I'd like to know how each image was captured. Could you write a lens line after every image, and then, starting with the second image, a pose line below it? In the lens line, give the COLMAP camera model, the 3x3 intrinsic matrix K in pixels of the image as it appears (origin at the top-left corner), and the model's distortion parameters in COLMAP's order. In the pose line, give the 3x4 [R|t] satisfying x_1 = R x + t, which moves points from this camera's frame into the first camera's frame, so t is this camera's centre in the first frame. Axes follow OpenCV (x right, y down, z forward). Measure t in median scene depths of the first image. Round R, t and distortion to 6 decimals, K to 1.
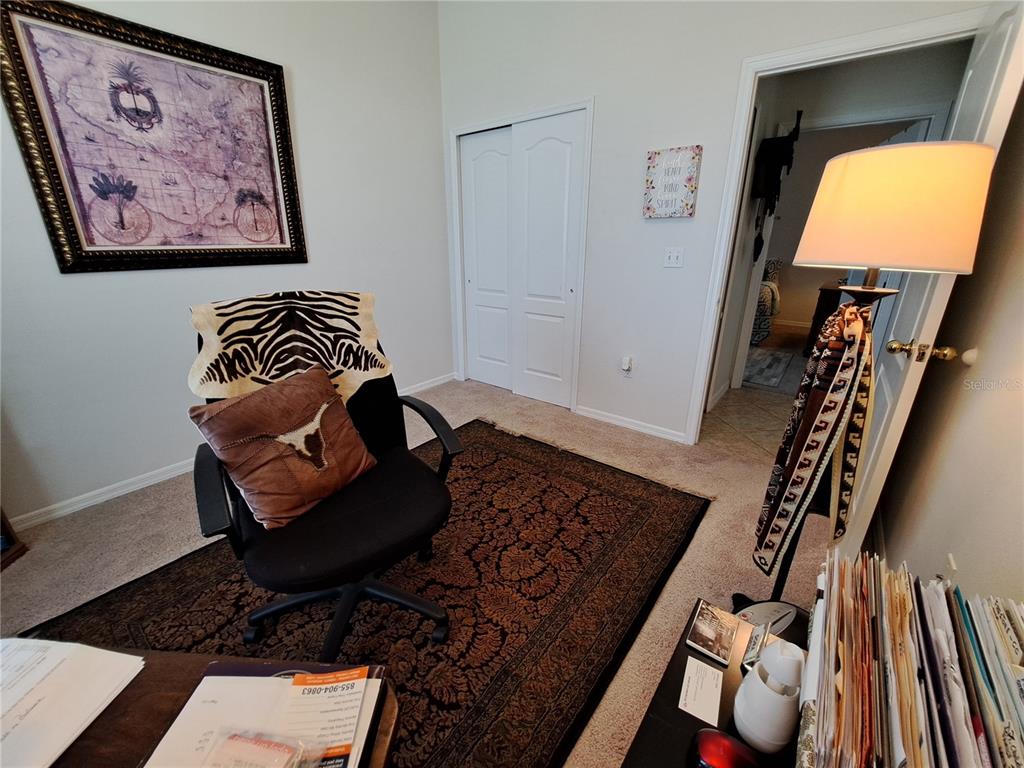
lens RADIAL K [[408.0, 0, 509.6], [0, 408.0, 382.6], [0, 0, 1]] dist [-0.021744, 0.001898]
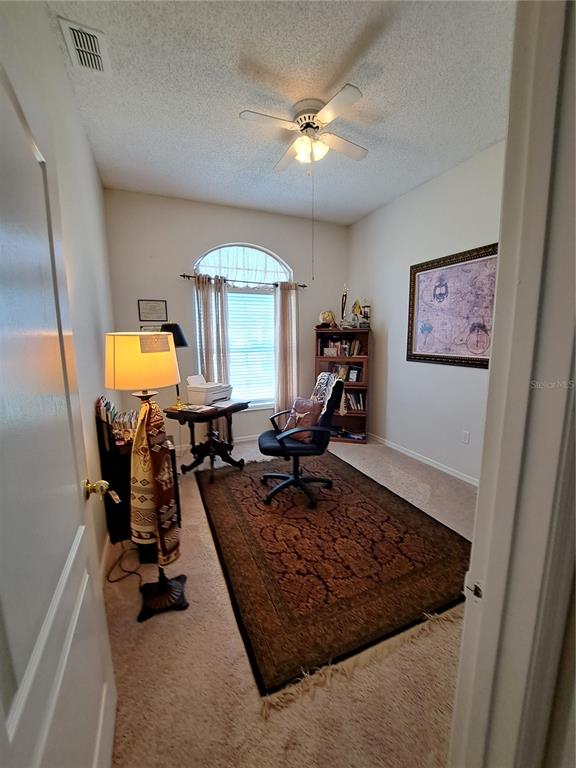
lens RADIAL K [[306.0, 0, 285.8], [0, 306.0, 383.4], [0, 0, 1]] dist [-0.021744, 0.001898]
pose [[-0.474779, 0.135121, -0.869671, 0.958843], [-0.282716, 0.912359, 0.296096, -0.475751], [0.833461, 0.386450, -0.394968, 1.107480]]
